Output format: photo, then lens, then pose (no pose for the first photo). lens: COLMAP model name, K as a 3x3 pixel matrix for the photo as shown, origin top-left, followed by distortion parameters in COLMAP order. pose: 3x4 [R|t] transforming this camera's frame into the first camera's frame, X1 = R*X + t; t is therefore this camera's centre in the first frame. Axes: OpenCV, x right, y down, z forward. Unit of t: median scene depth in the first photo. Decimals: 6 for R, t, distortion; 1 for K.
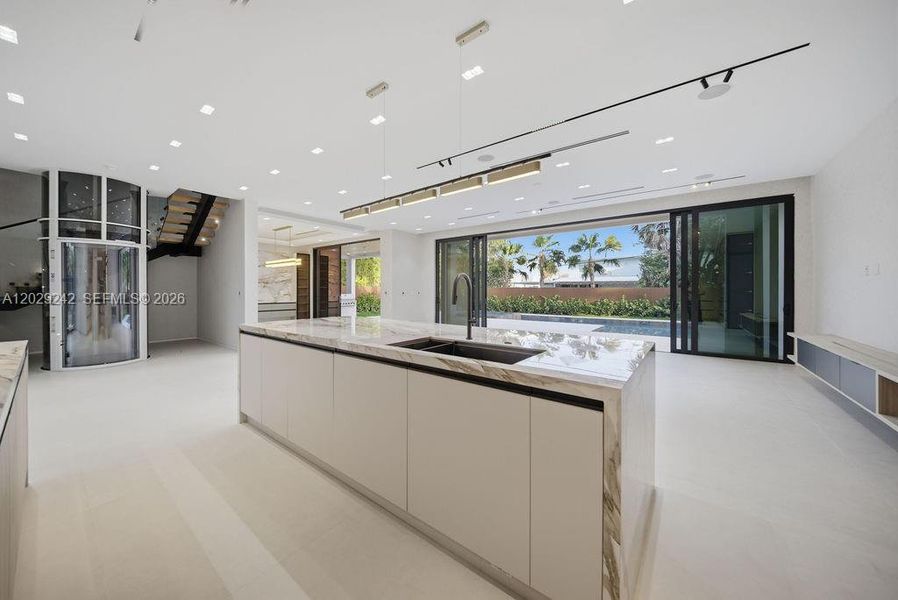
lens RADIAL K [[316.4, 0, 446.1], [0, 316.4, 294.2], [0, 0, 1]] dist [-0.001032, -0.000141]
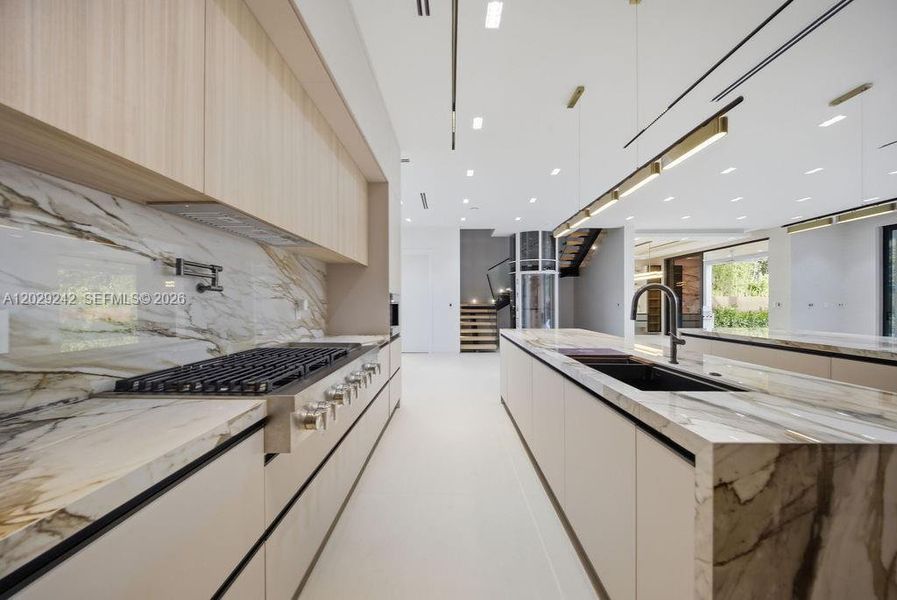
lens RADIAL K [[316.1, 0, 445.2], [0, 316.1, 300.4], [0, 0, 1]] dist [-0.001032, -0.000141]
pose [[0.598123, -0.009820, -0.801344, -0.085995], [-0.003778, 0.999879, -0.015073, 0.001211], [0.801395, 0.012043, 0.598014, -0.258673]]
